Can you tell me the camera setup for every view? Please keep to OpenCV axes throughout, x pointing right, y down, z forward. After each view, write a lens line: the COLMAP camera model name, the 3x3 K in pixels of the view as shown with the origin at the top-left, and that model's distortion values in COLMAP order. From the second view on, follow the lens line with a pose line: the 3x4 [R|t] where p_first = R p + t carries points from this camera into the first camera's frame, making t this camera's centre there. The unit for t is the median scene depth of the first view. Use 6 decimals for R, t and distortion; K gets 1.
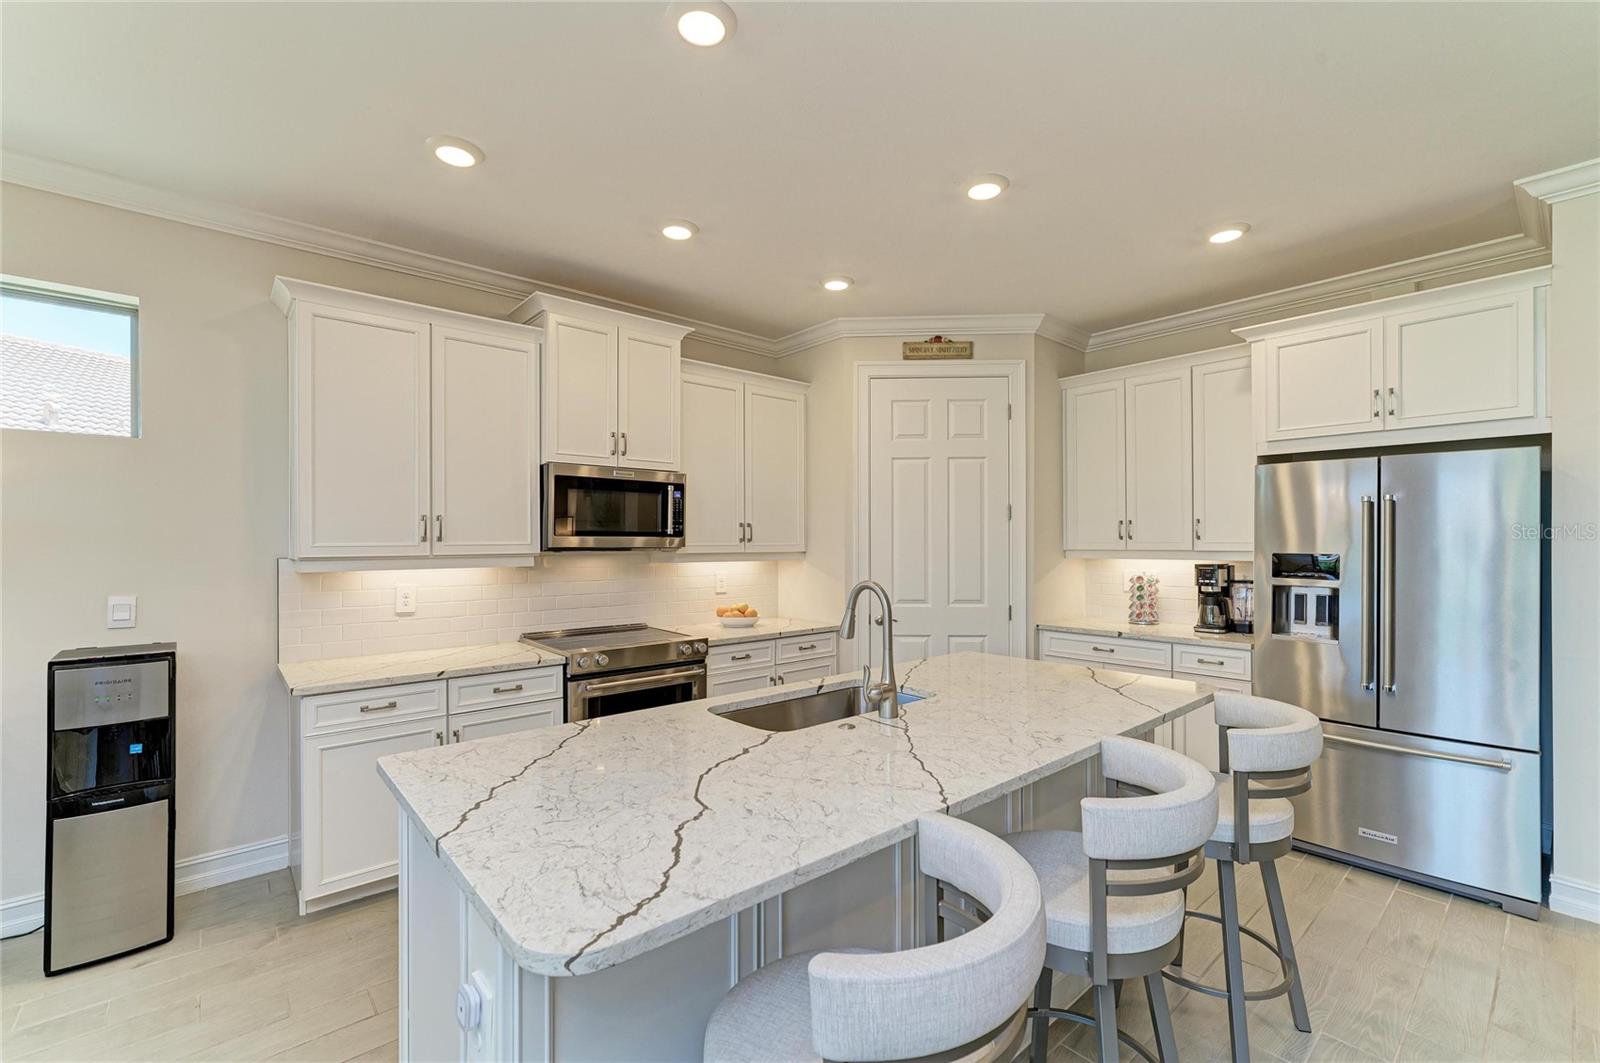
lens RADIAL K [[683.3, 0, 807.5], [0, 683.3, 533.8], [0, 0, 1]] dist [-0.011877, 0.004697]
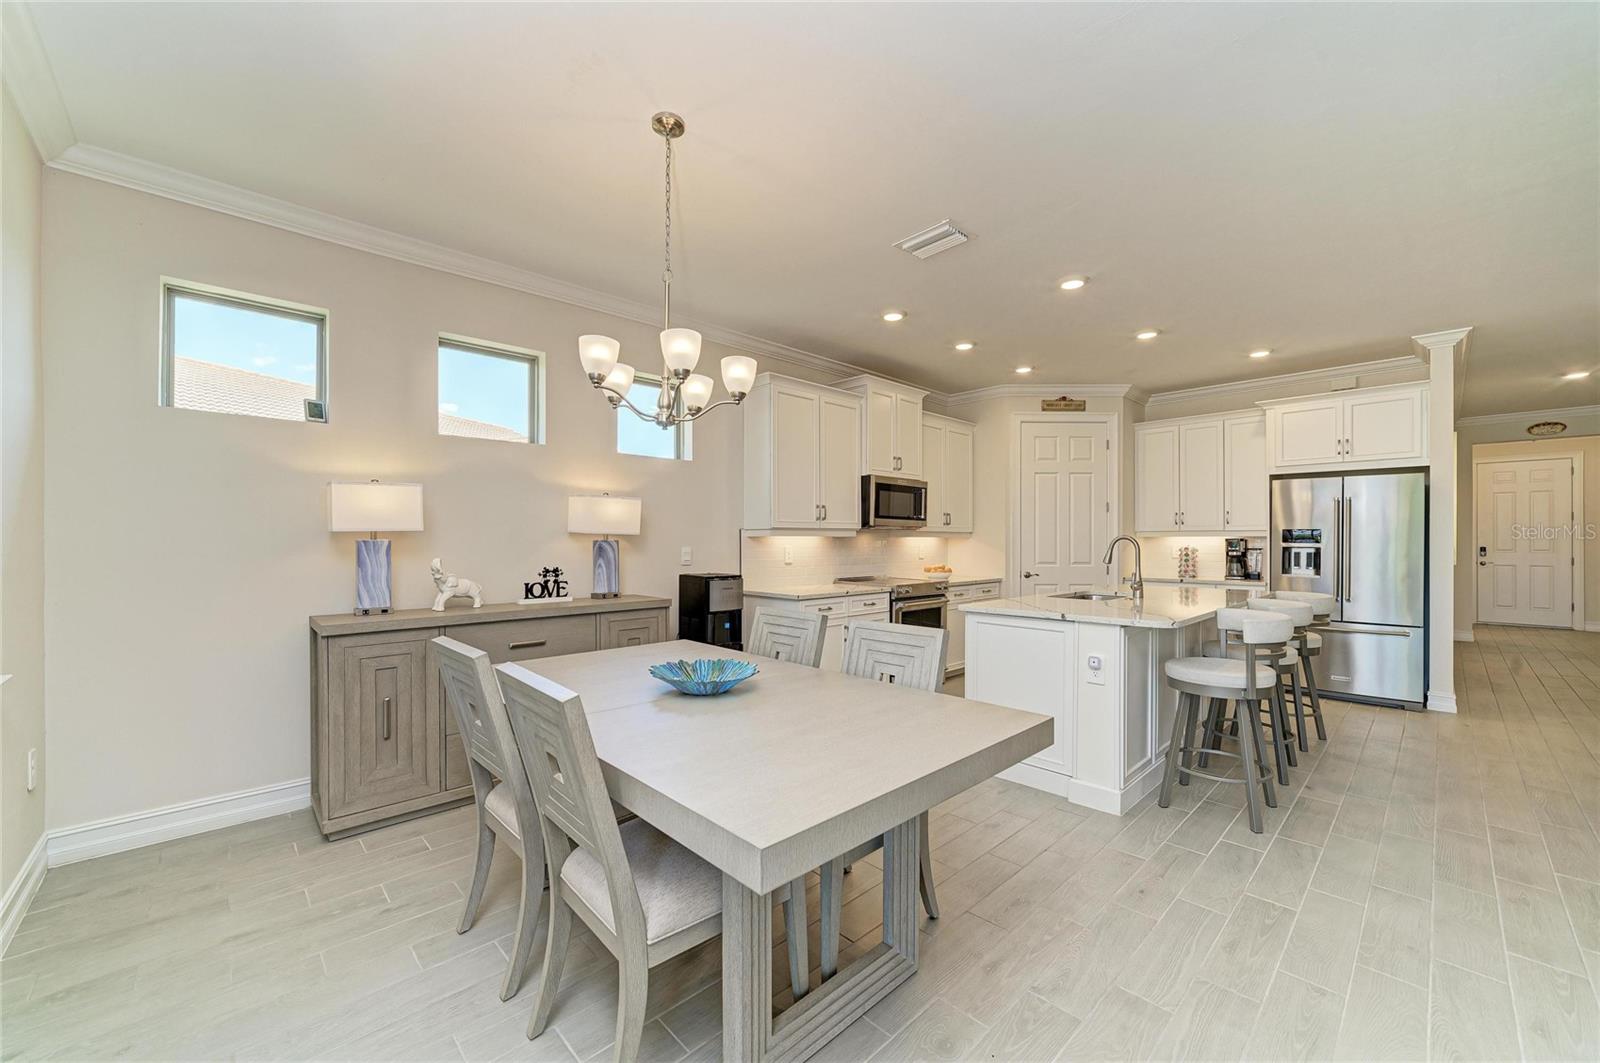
lens RADIAL K [[625.3, 0, 808.5], [0, 625.3, 533.6], [0, 0, 1]] dist [-0.017430, 0.007575]
pose [[0.998826, 0.004508, 0.048230, -0.541388], [-0.004531, 0.999990, 0.000372, 0.037009], [-0.048227, -0.000590, 0.998836, -0.485516]]
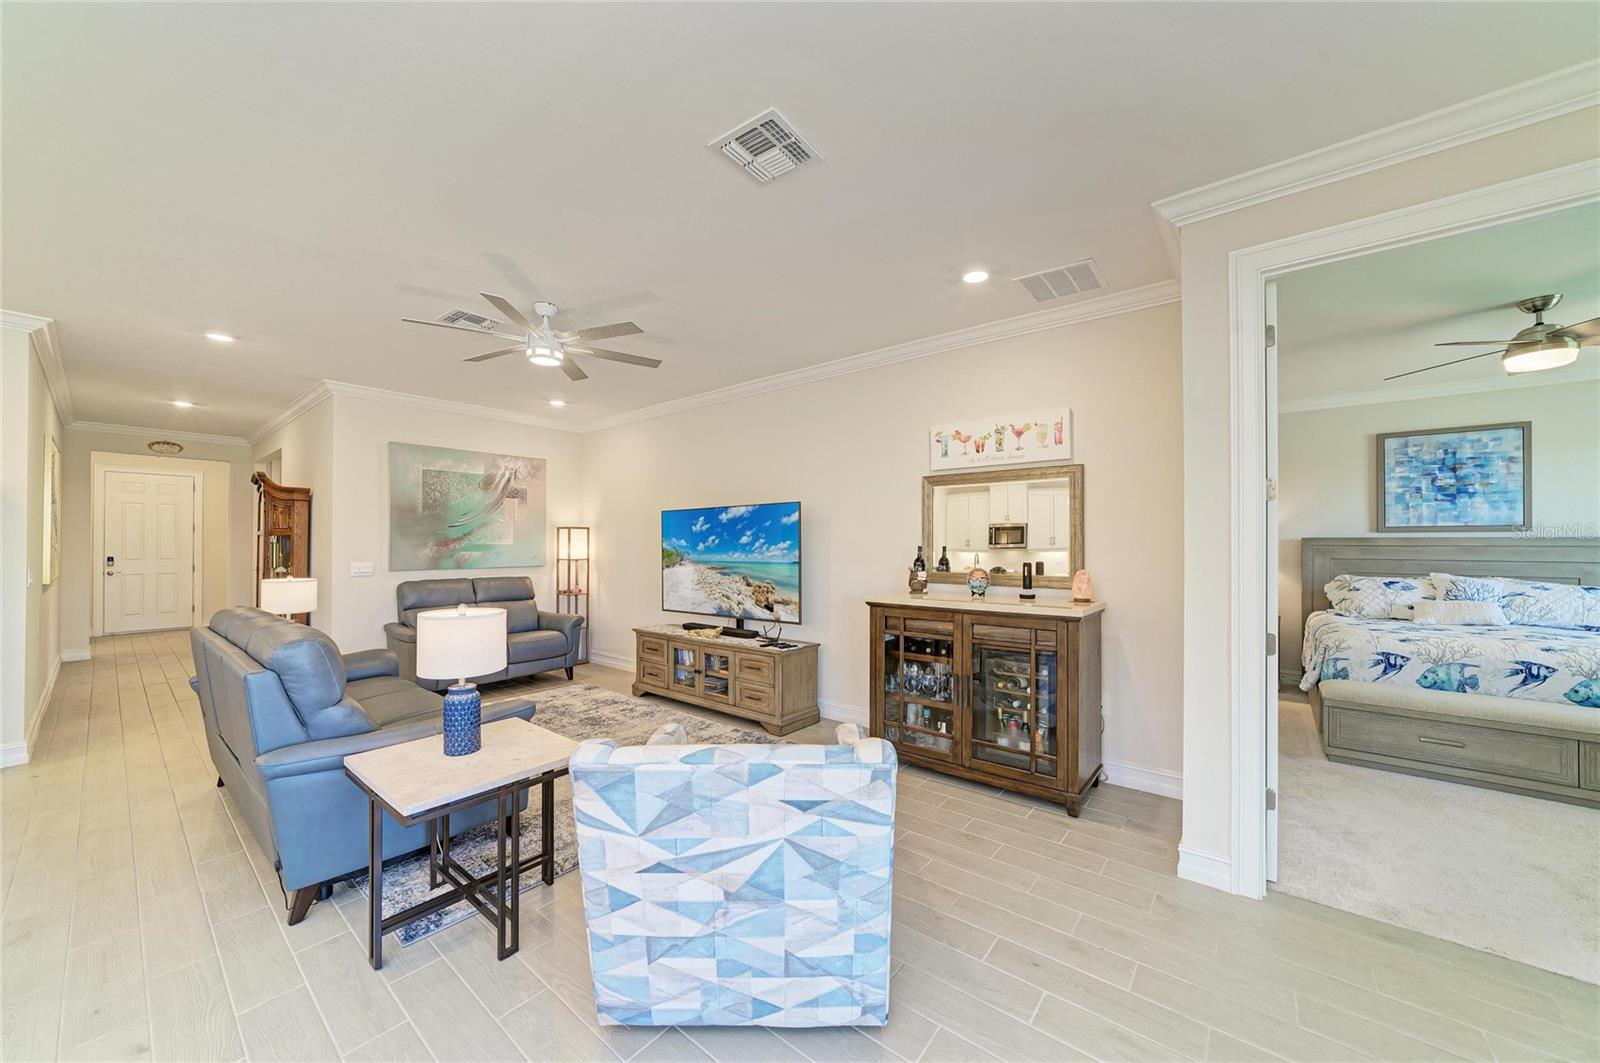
lens RADIAL K [[571.4, 0, 802.4], [0, 571.4, 540.4], [0, 0, 1]] dist [-0.021112, 0.002997]
pose [[-0.168224, 0.007237, 0.985722, -0.369778], [-0.011631, 0.999889, -0.009326, 0.006157], [-0.985680, -0.013034, -0.168121, -0.456652]]
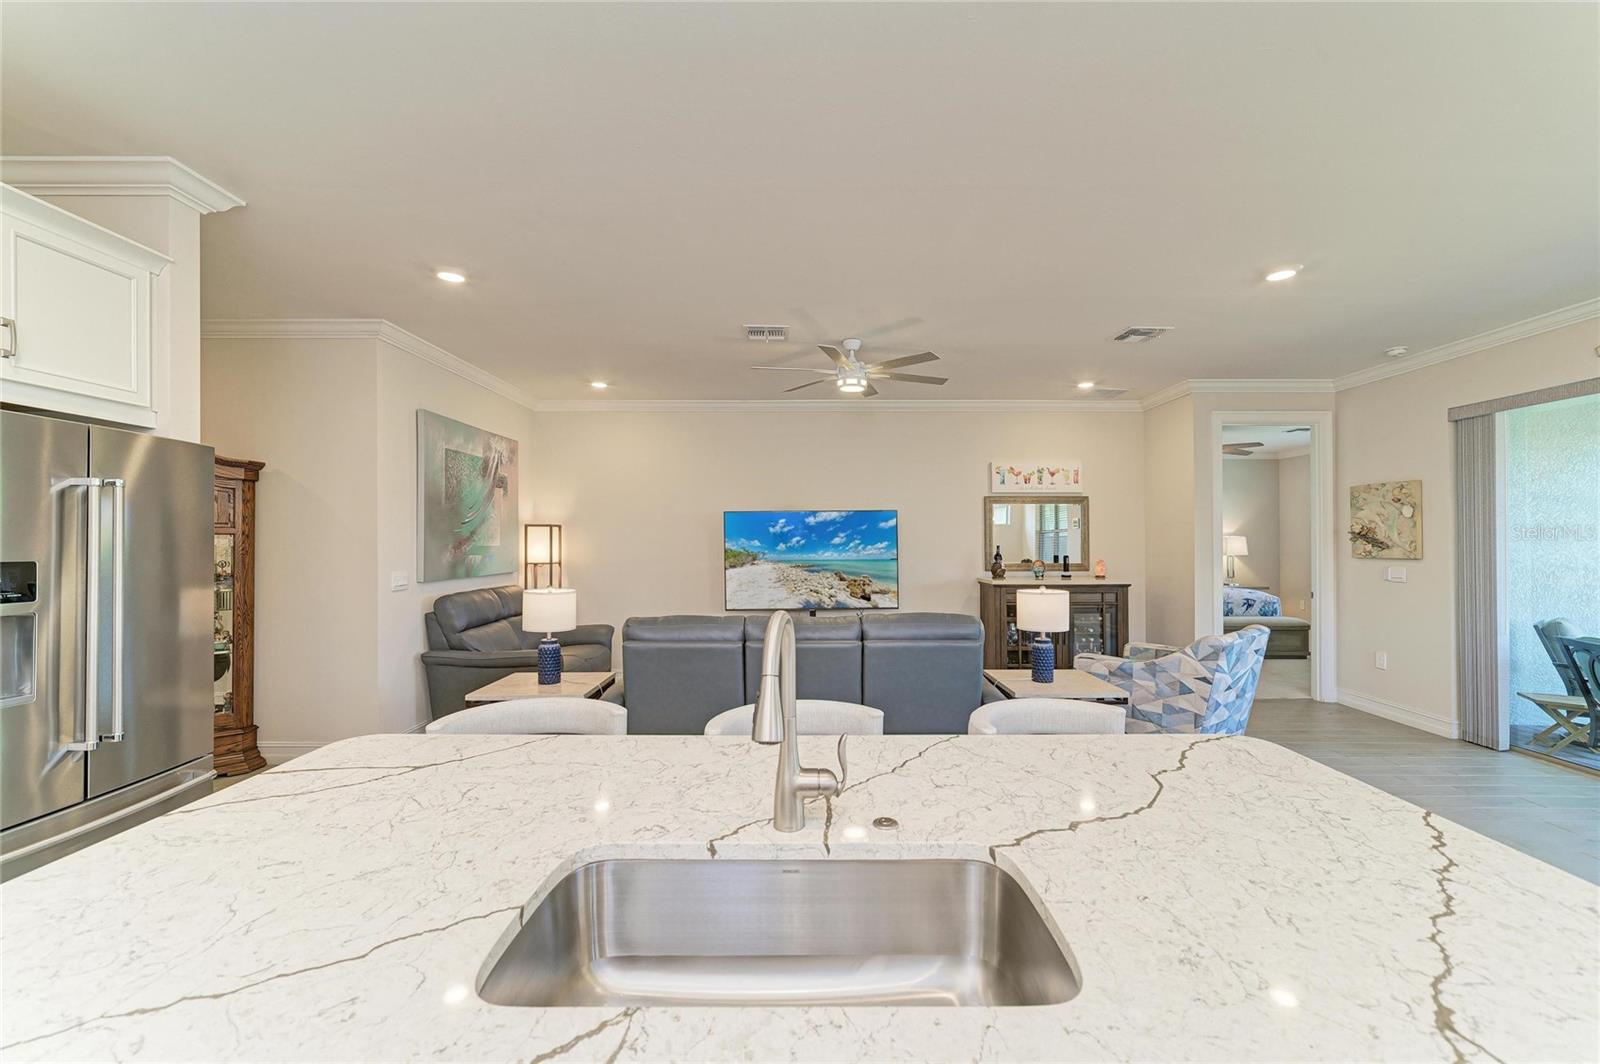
lens RADIAL K [[656.5, 0, 815.0], [0, 656.5, 538.4], [0, 0, 1]] dist [-0.015365, 0.006100]
pose [[-0.755112, 0.003852, 0.655585, -0.152123], [-0.005400, 0.999912, -0.012095, 0.009166], [-0.655574, -0.012673, -0.755025, 0.764660]]
